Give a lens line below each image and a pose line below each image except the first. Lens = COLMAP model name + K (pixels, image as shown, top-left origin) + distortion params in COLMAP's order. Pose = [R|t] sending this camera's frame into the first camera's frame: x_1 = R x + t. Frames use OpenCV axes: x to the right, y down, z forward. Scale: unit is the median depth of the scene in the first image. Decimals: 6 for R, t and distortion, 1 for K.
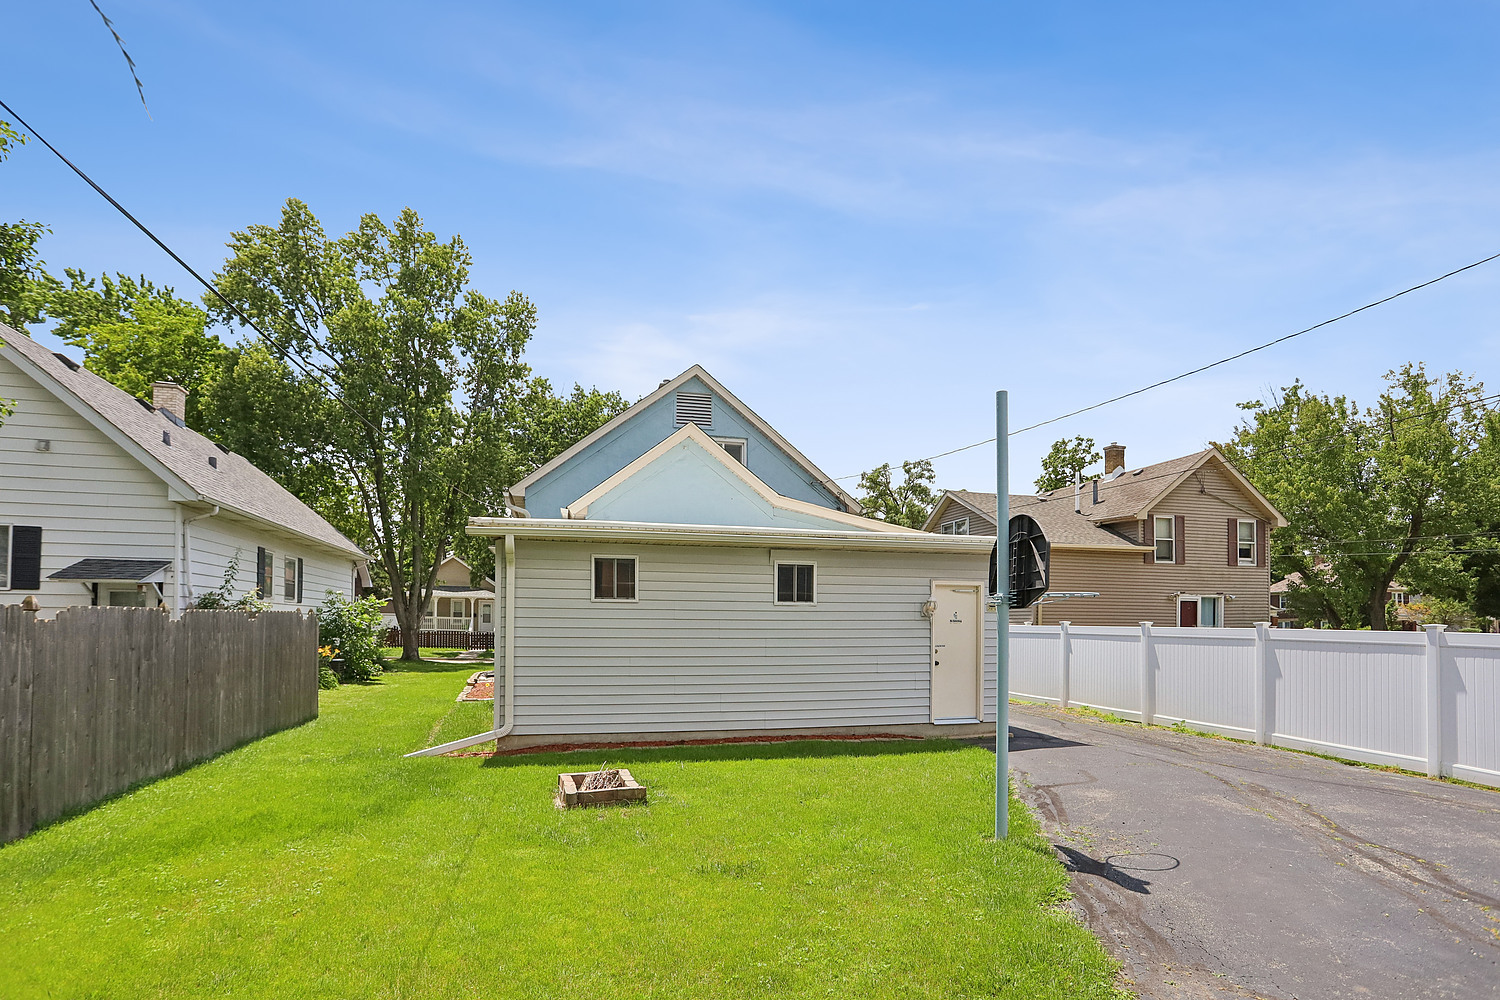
lens RADIAL K [[740.7, 0, 750.3], [0, 740.7, 505.1], [0, 0, 1]] dist [-0.053394, 0.031141]
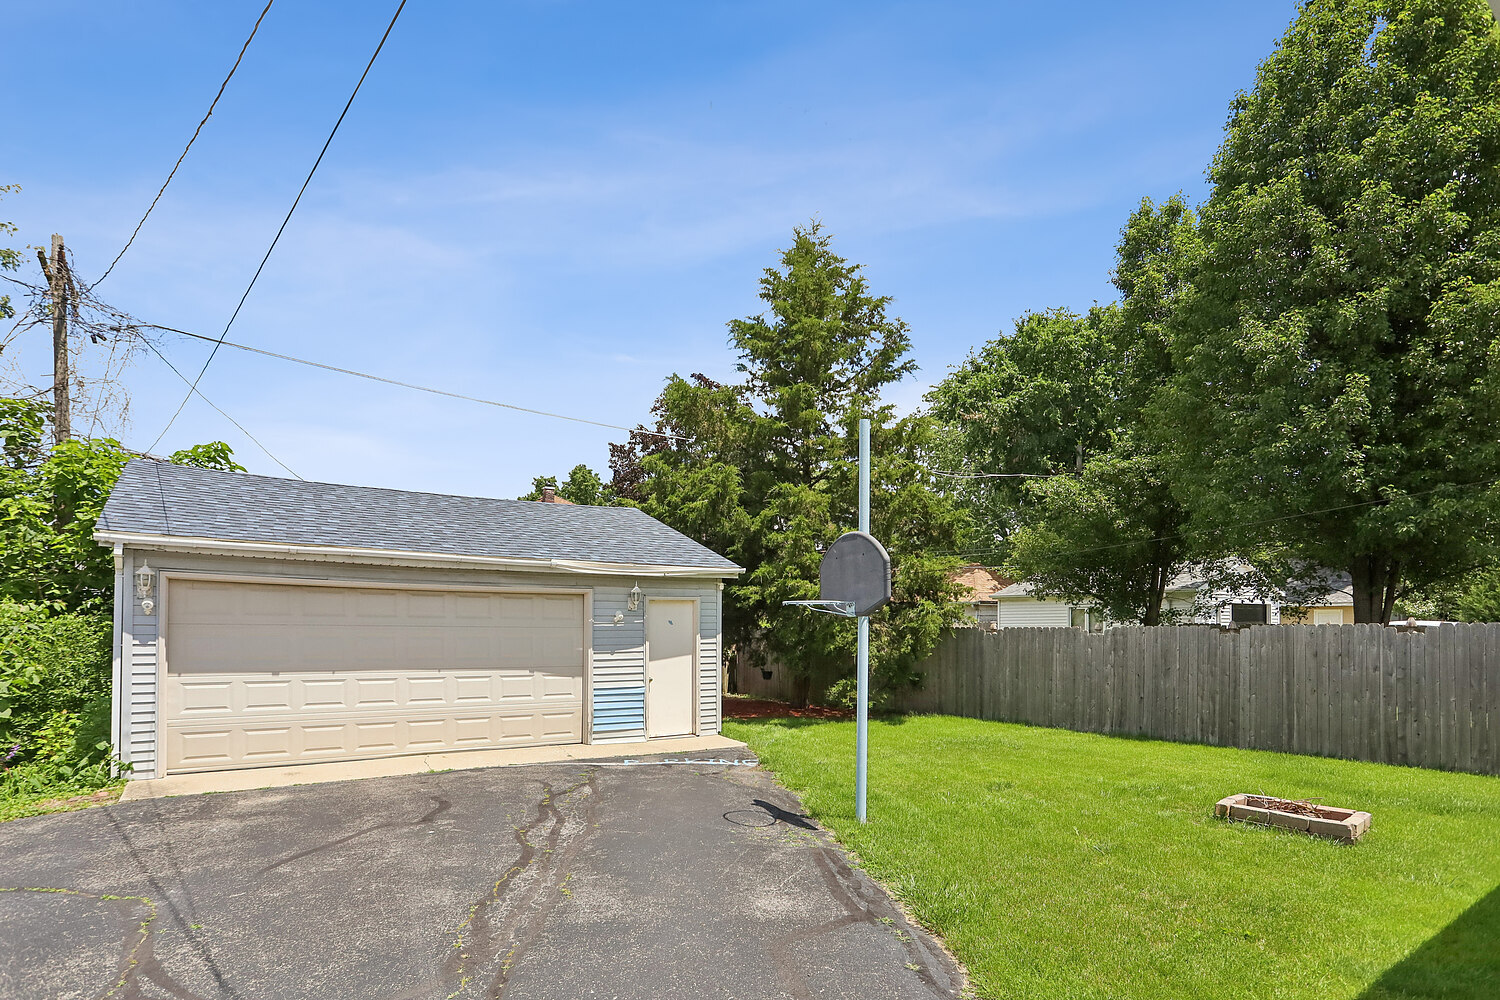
lens RADIAL K [[740.7, 0, 750.3], [0, 740.7, 505.1], [0, 0, 1]] dist [-0.053394, 0.031141]
pose [[-0.931476, -0.074179, -0.356160, 0.824025], [0.042325, 0.950247, -0.308608, 0.296013], [0.361332, -0.302536, -0.881993, 1.824875]]
